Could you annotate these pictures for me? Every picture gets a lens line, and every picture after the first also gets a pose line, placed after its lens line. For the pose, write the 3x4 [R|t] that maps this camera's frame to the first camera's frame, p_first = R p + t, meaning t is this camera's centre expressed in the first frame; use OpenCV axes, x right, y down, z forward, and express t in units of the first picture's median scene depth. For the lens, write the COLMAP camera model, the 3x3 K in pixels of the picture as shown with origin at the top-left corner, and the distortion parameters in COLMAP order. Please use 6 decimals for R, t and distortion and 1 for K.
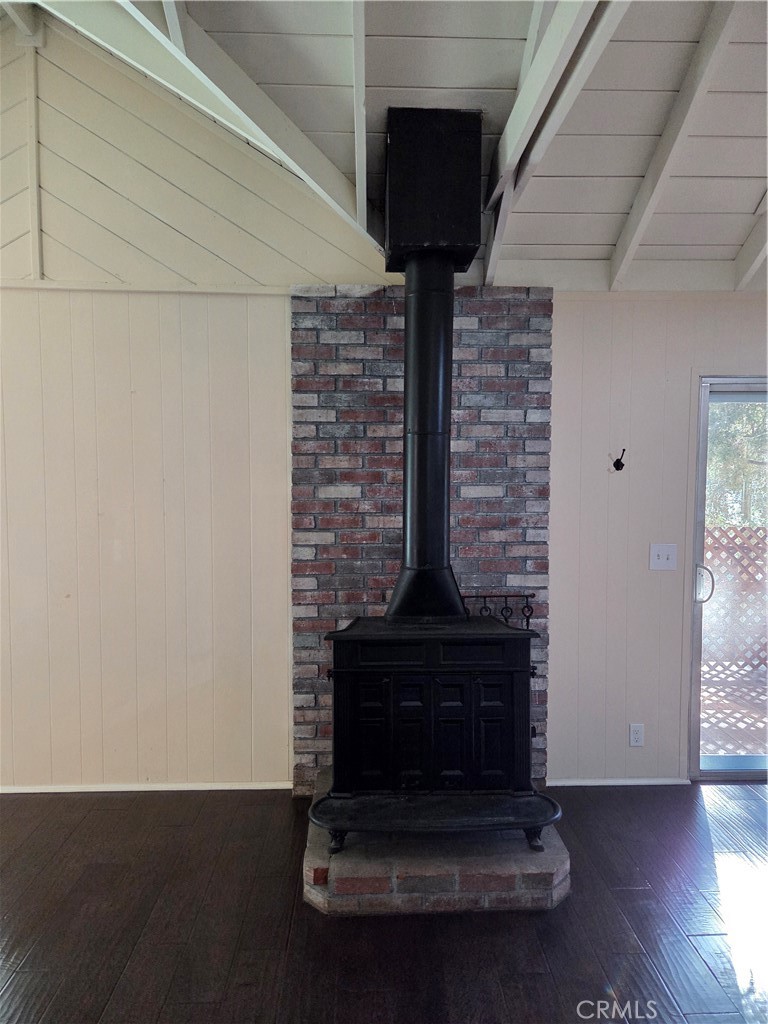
lens RADIAL K [[691.3, 0, 394.3], [0, 691.3, 512.1], [0, 0, 1]] dist [0.059512, -0.046069]
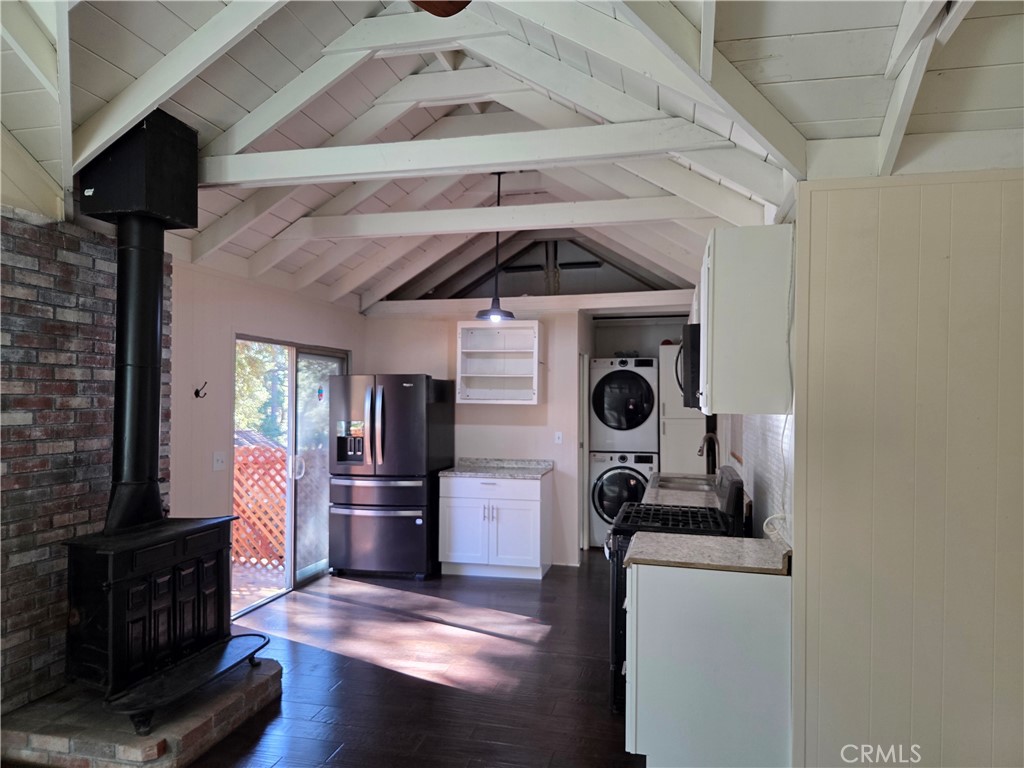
lens RADIAL K [[691.3, 0, 515.6], [0, 691.3, 391.5], [0, 0, 1]] dist [0.059512, -0.046069]
pose [[0.256842, 0.013536, 0.966359, -0.840682], [0.054250, 0.998123, -0.028399, -0.001834], [-0.964930, 0.059719, 0.255626, 0.081465]]
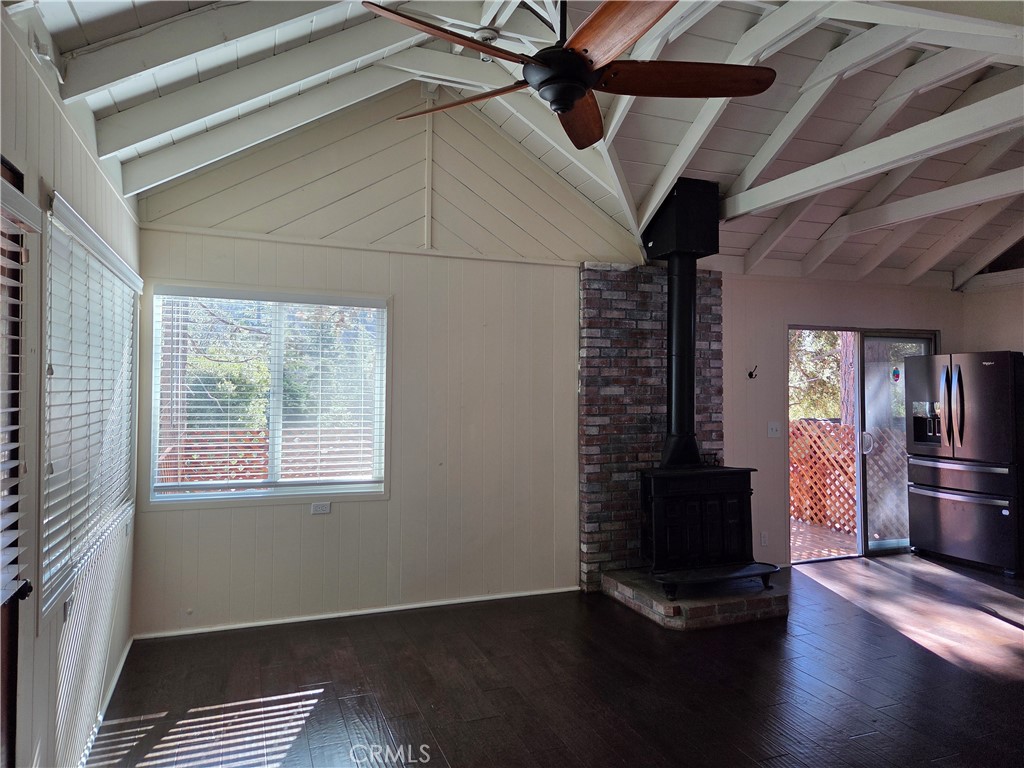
lens RADIAL K [[691.3, 0, 506.2], [0, 691.3, 369.2], [0, 0, 1]] dist [0.059512, -0.046069]
pose [[0.943421, 0.008063, 0.331498, -0.833078], [0.020445, 0.996388, -0.082420, 0.046702], [-0.330965, 0.084534, 0.939849, -0.408403]]
